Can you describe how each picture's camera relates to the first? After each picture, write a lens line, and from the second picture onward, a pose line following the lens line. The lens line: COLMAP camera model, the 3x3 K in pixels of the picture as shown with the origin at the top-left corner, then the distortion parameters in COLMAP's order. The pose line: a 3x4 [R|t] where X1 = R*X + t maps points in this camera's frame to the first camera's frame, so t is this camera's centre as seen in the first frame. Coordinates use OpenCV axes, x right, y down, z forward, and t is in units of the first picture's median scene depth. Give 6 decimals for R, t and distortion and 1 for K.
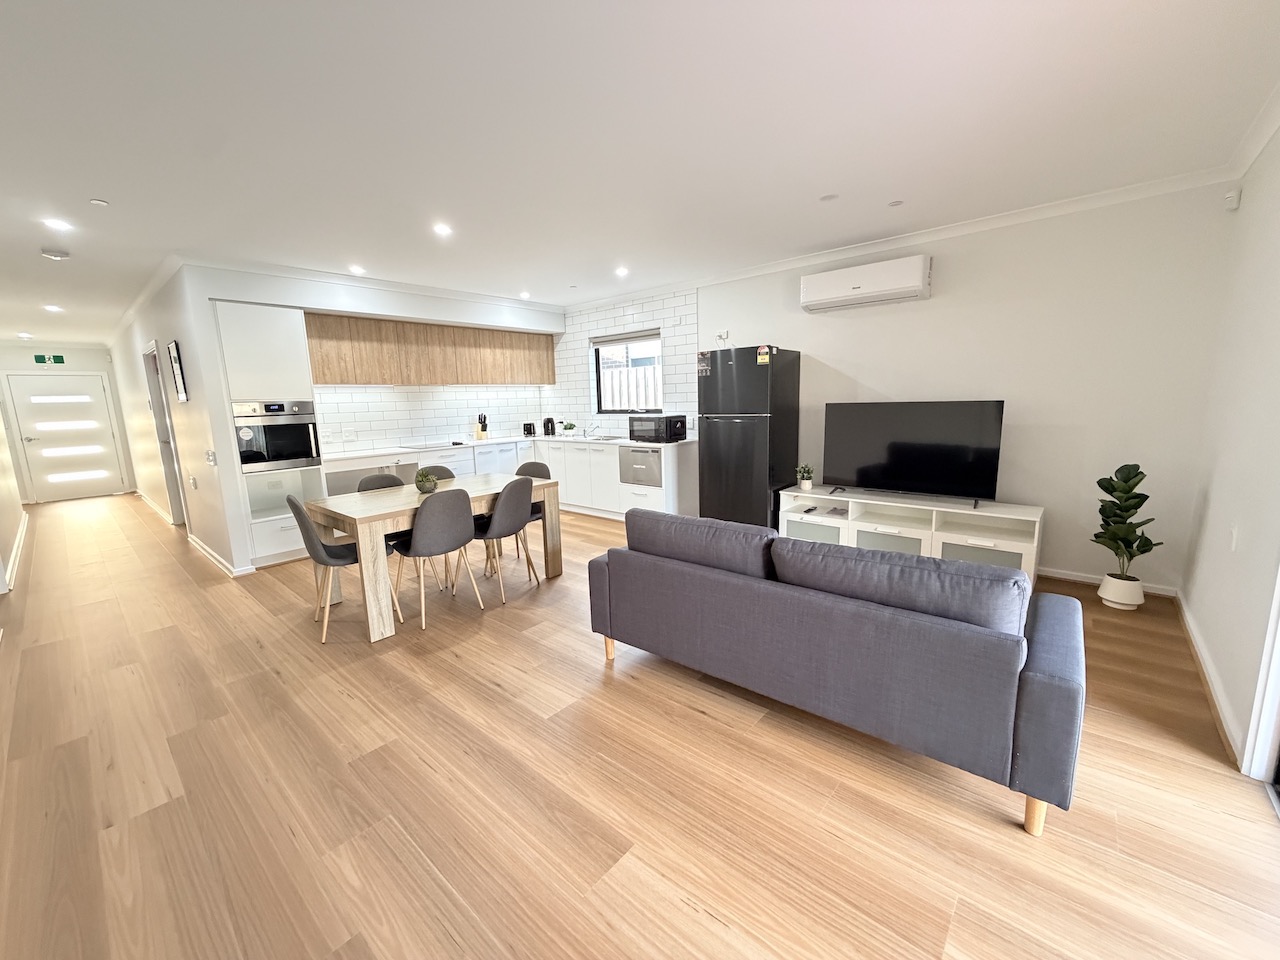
lens RADIAL K [[511.4, 0, 635.3], [0, 511.4, 480.7], [0, 0, 1]] dist [0.000996, 0.000187]
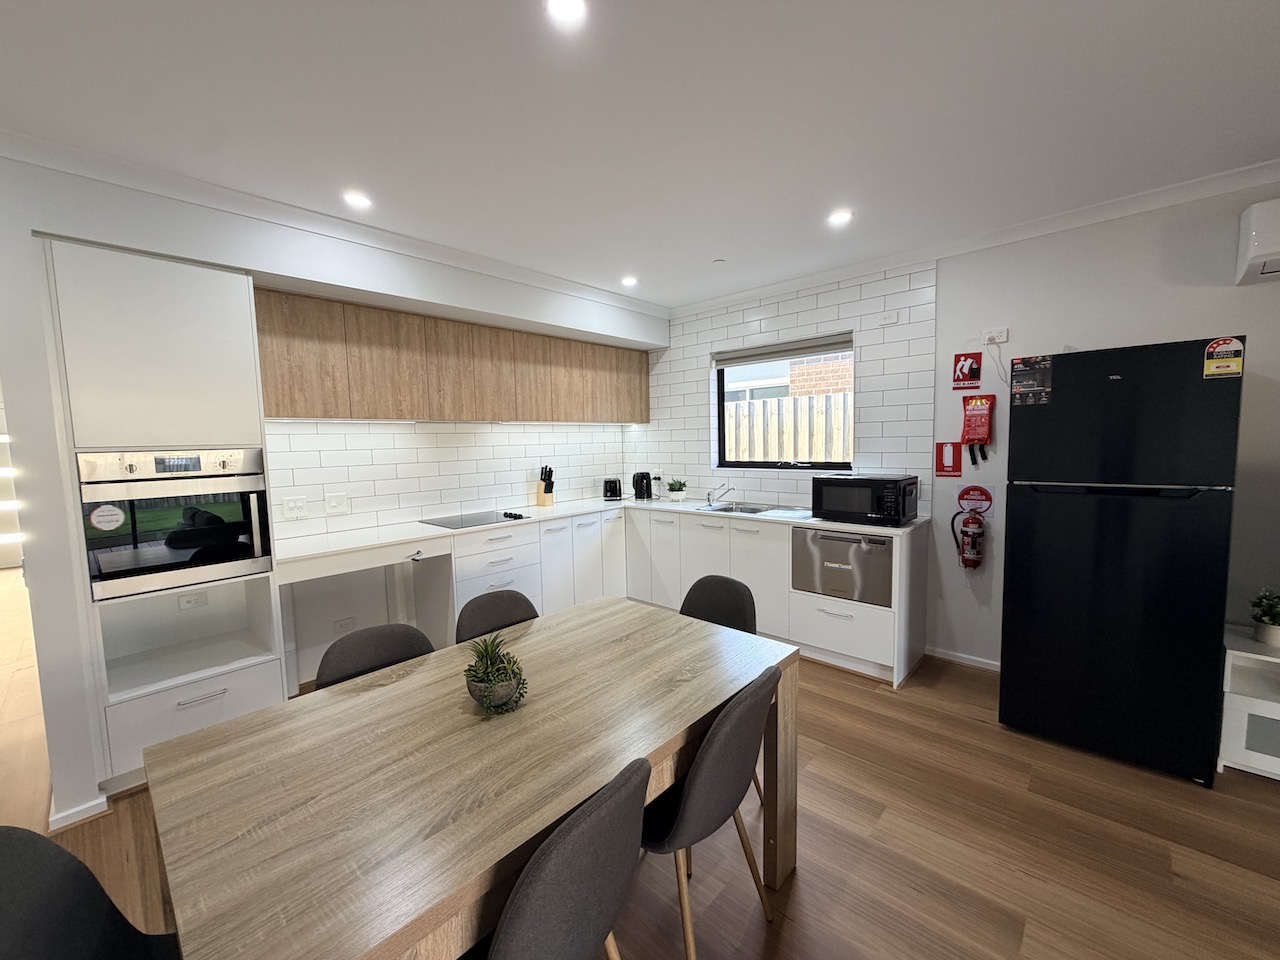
lens RADIAL K [[511.4, 0, 635.3], [0, 511.4, 480.7], [0, 0, 1]] dist [0.000996, 0.000187]
pose [[0.999600, 0.009156, -0.026769, -0.187137], [-0.011278, 0.996710, -0.080260, -0.068258], [0.025946, 0.080530, 0.996414, 0.391261]]
